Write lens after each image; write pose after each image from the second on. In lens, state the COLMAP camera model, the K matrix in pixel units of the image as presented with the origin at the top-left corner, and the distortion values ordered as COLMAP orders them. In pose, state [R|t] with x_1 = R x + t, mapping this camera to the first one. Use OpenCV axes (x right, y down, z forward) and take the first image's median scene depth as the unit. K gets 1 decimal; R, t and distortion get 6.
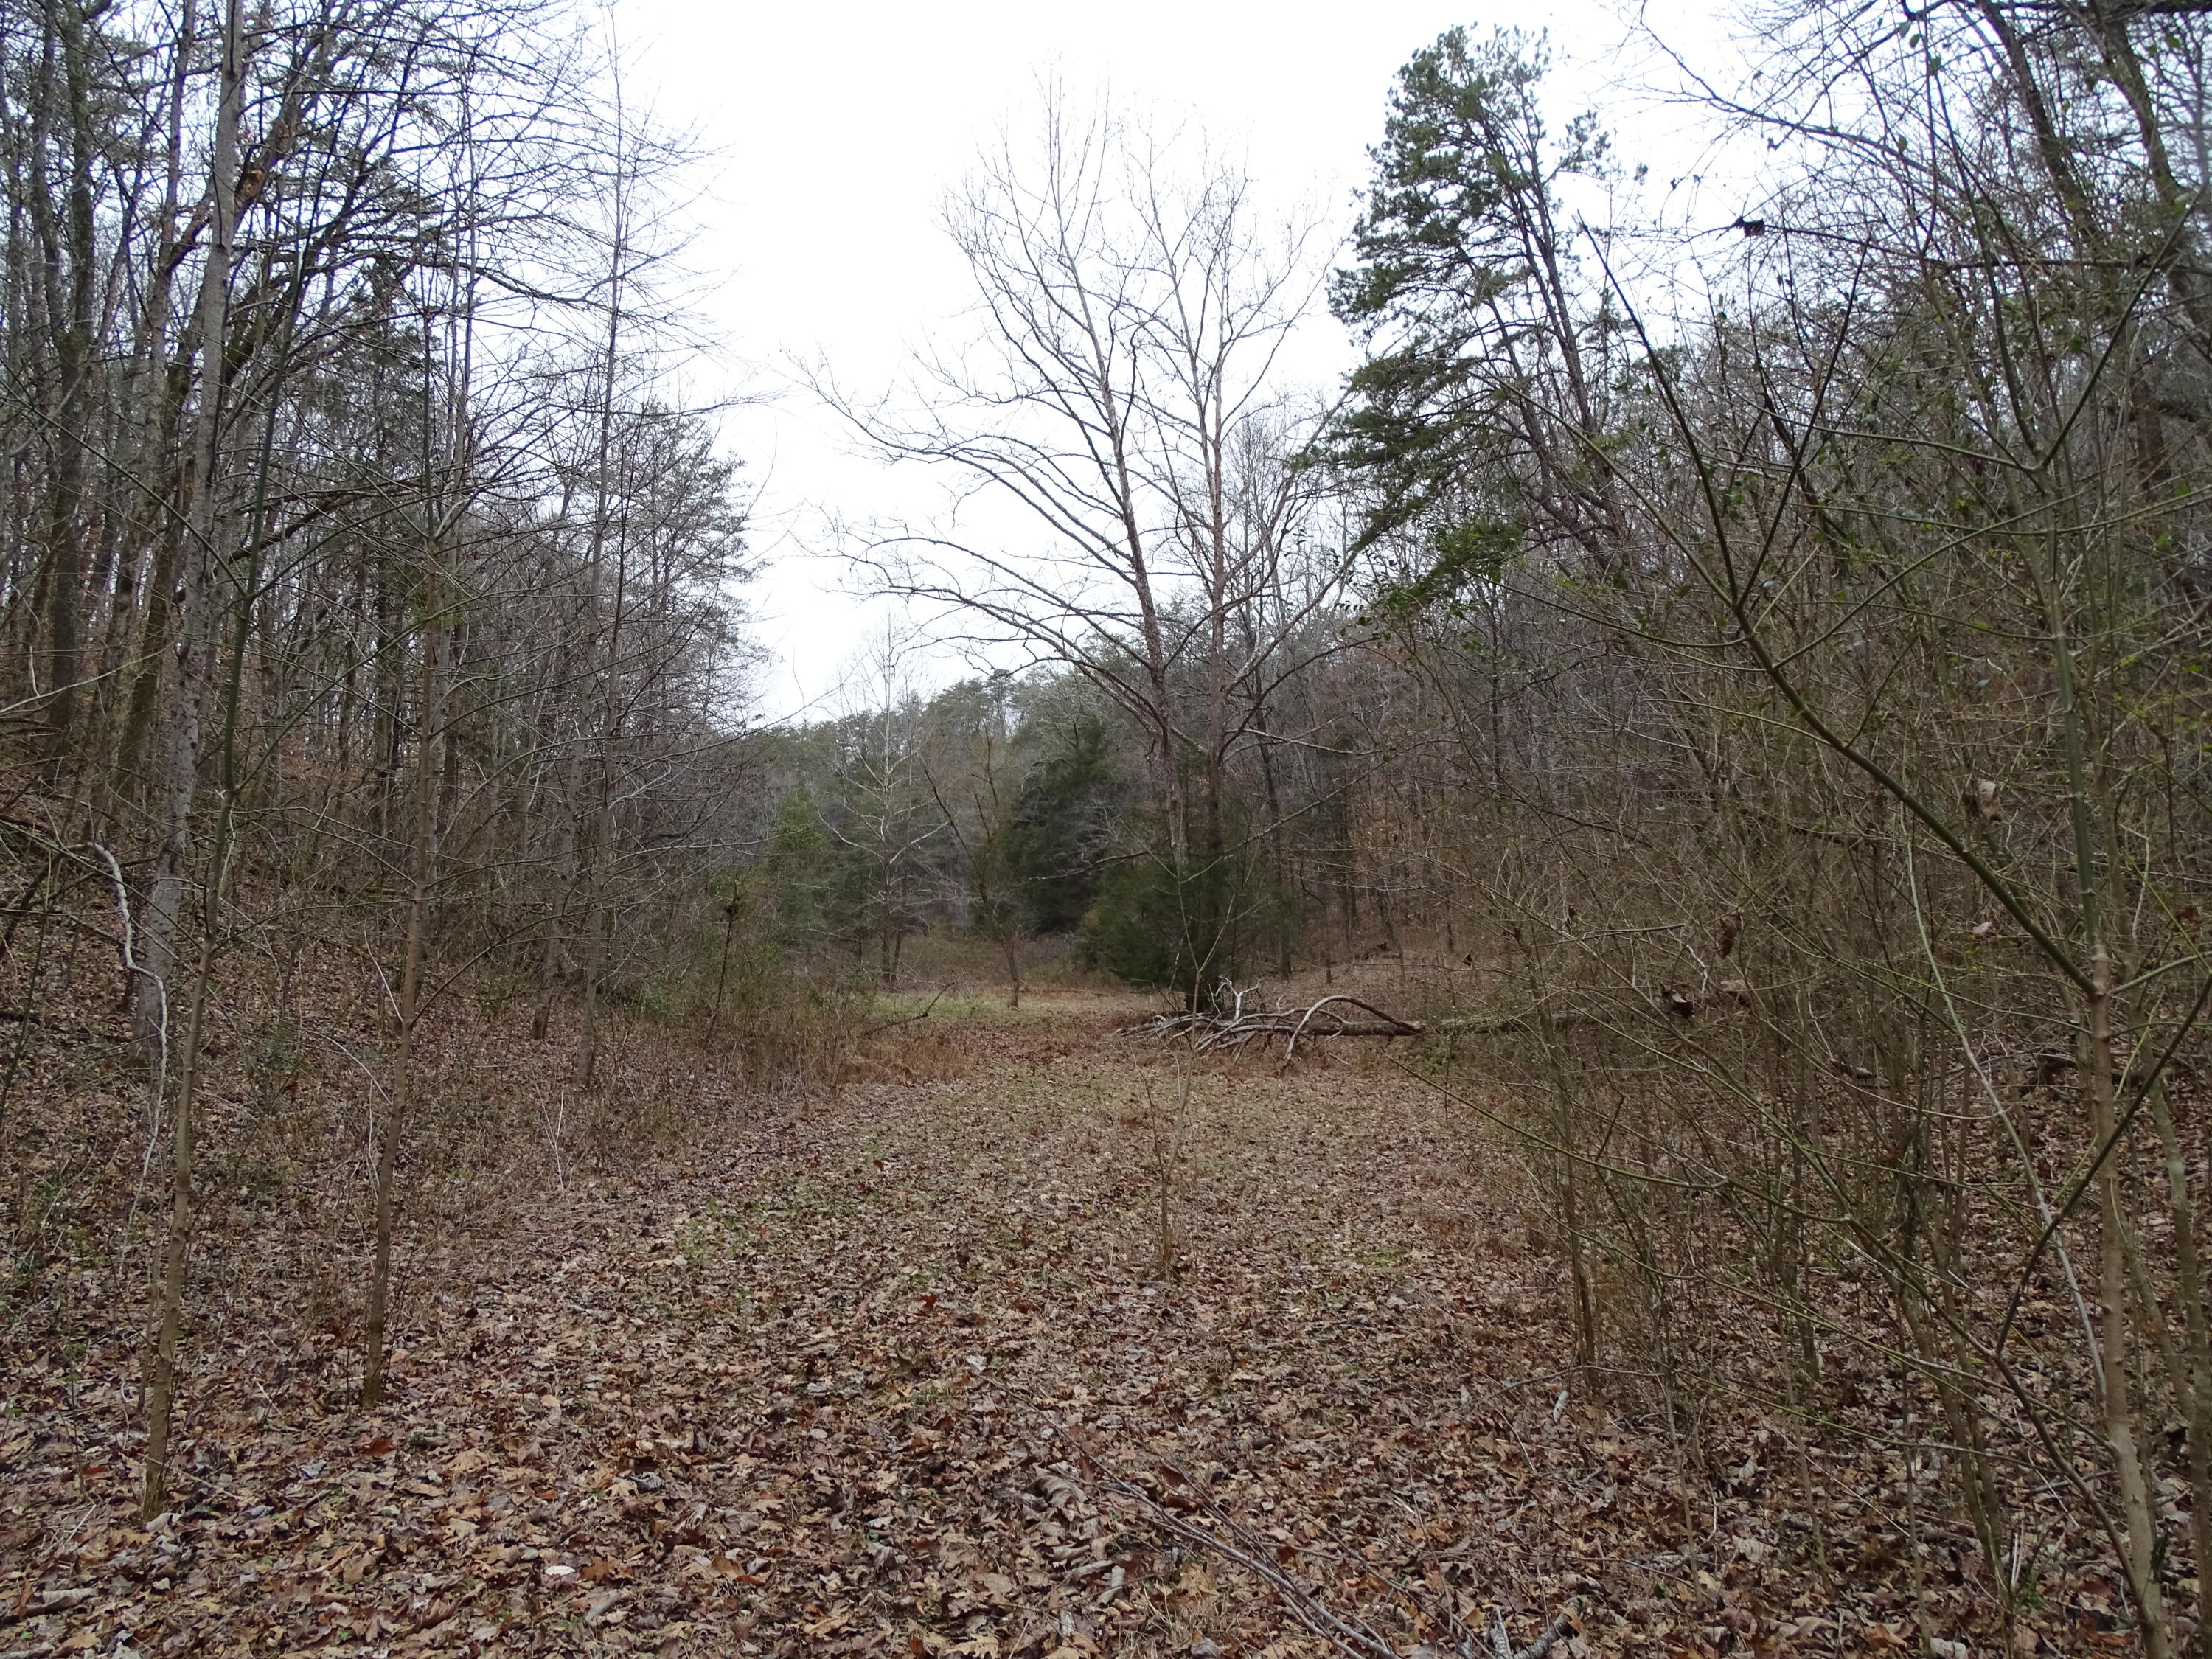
lens RADIAL K [[1572.5, 0, 1105.5], [0, 1572.5, 831.5], [0, 0, 1]] dist [0.010610, -0.004058]
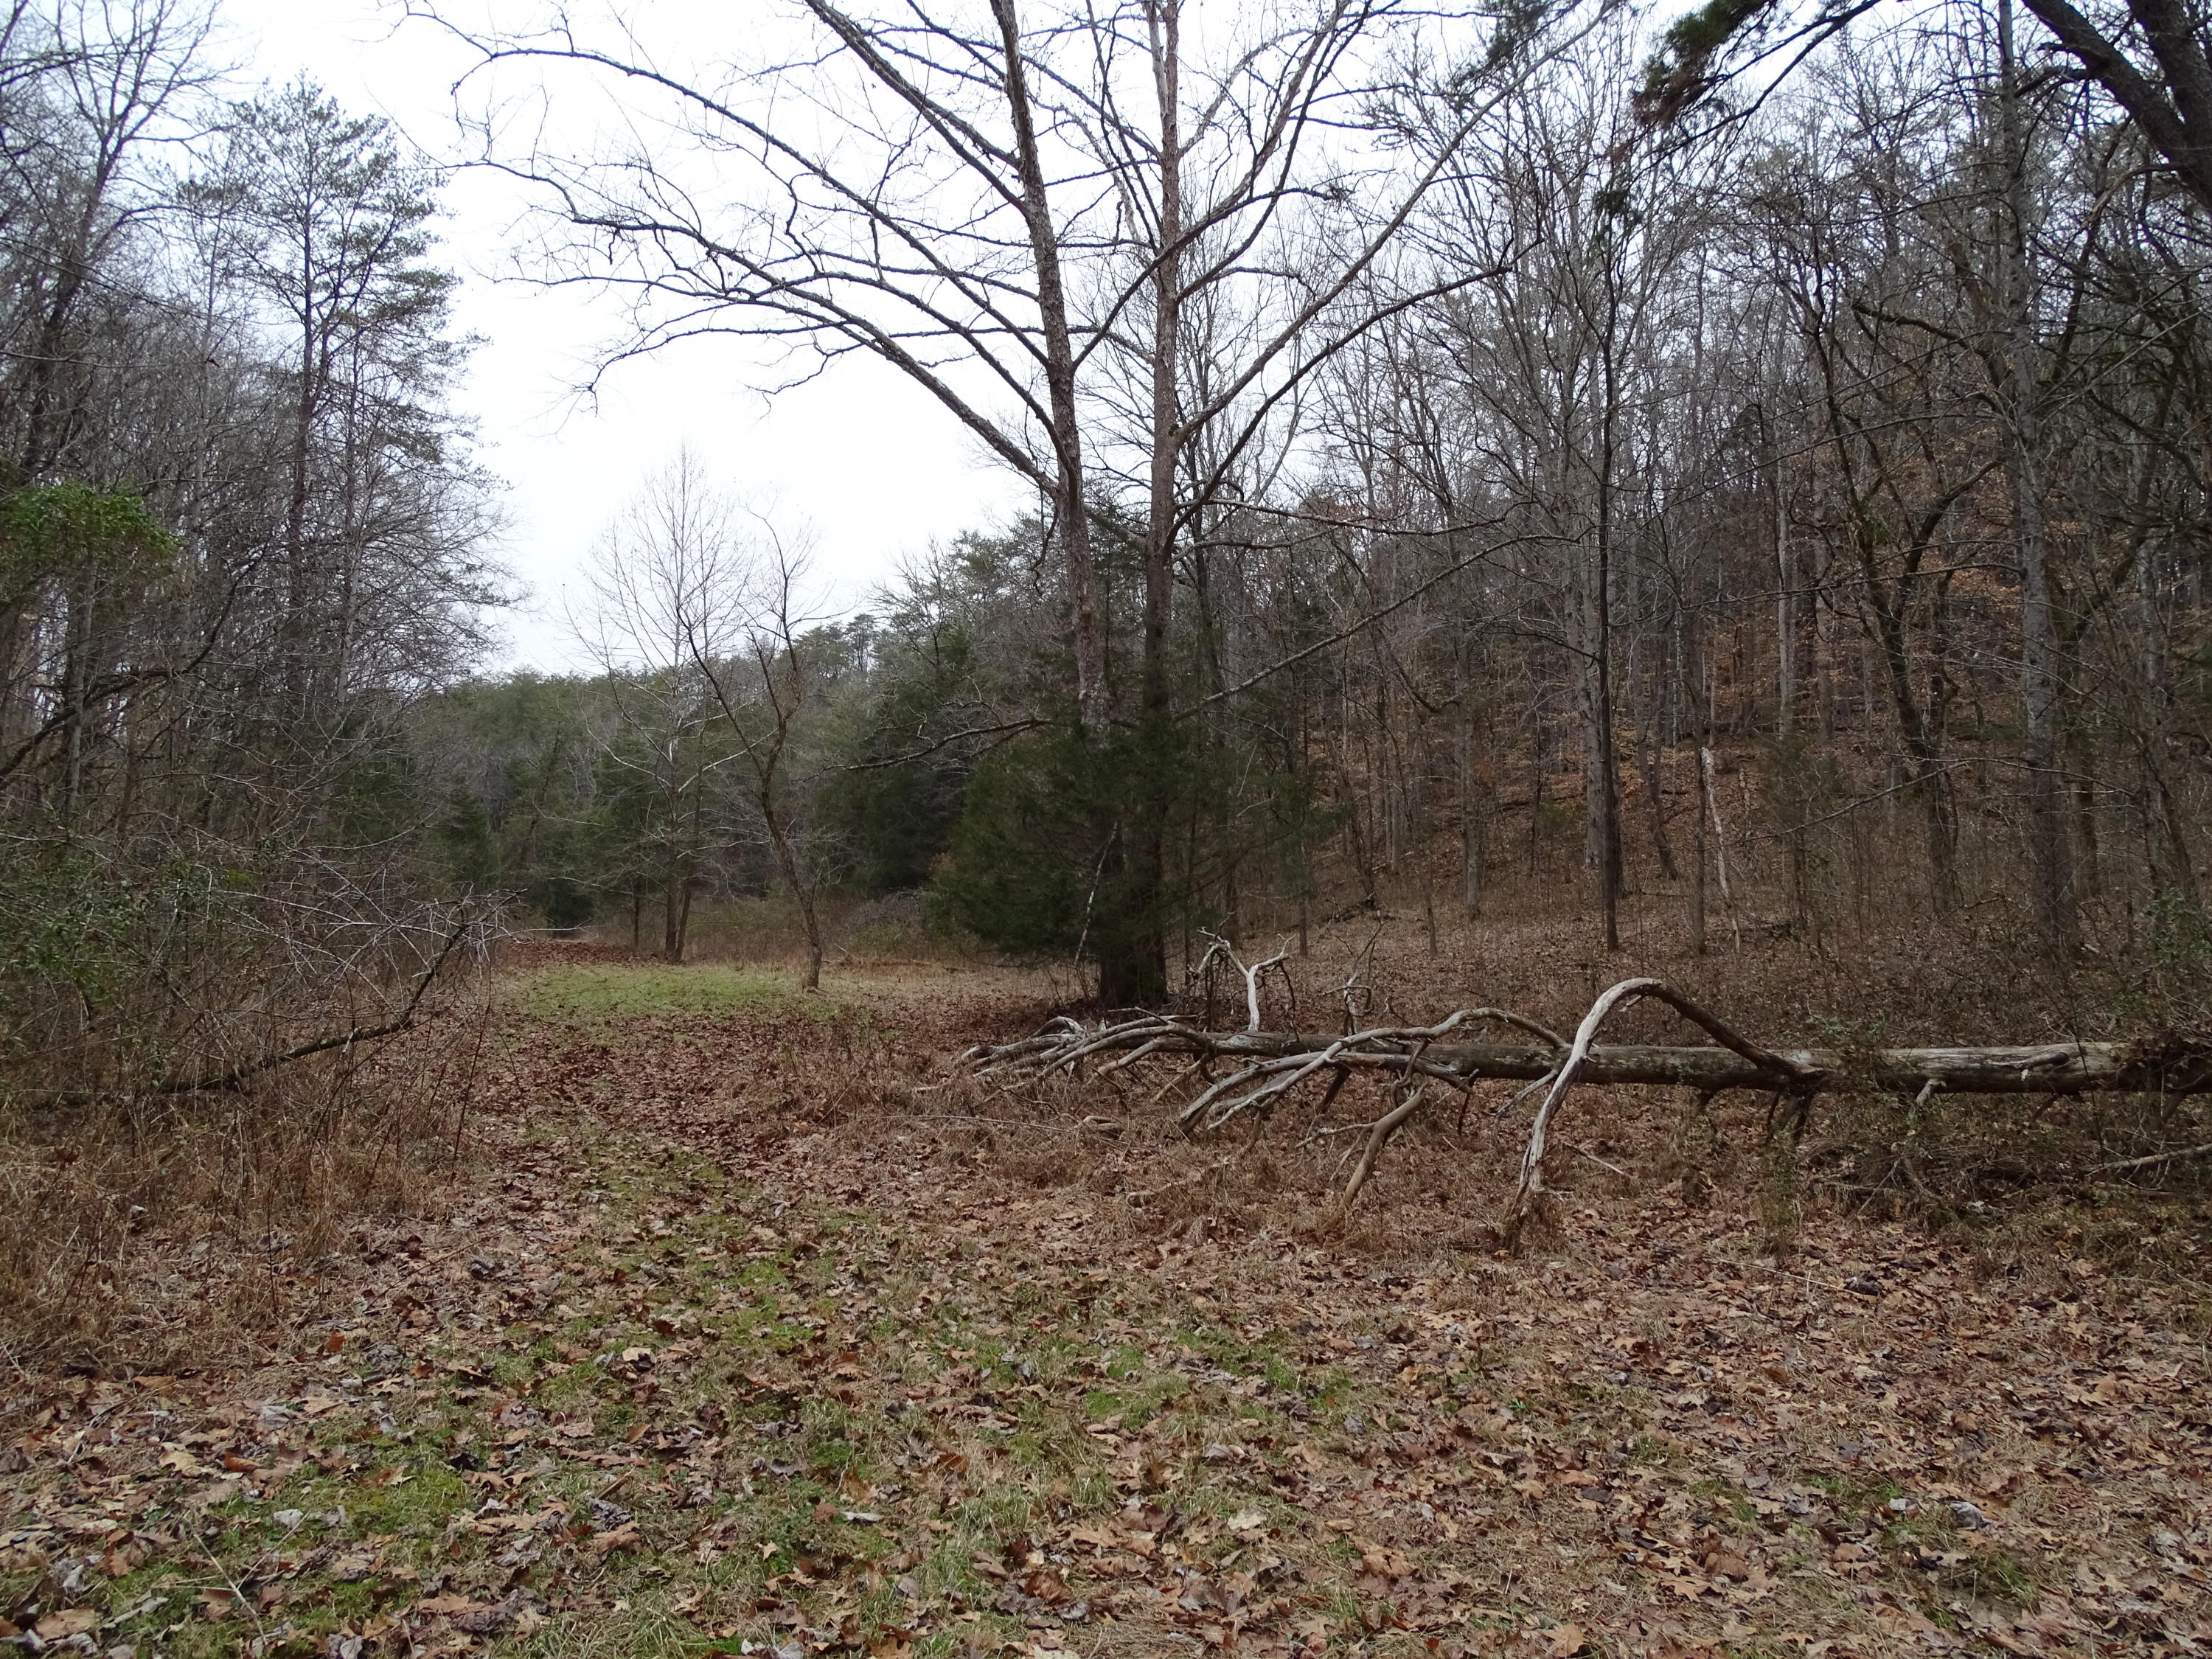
lens RADIAL K [[1572.5, 0, 1107.4], [0, 1572.5, 827.8], [0, 0, 1]] dist [0.010610, -0.004058]
pose [[0.996312, 0.020137, 0.083409, 0.005968], [-0.021061, 0.999726, 0.010209, 0.045584], [-0.083180, -0.011928, 0.996463, 0.431177]]
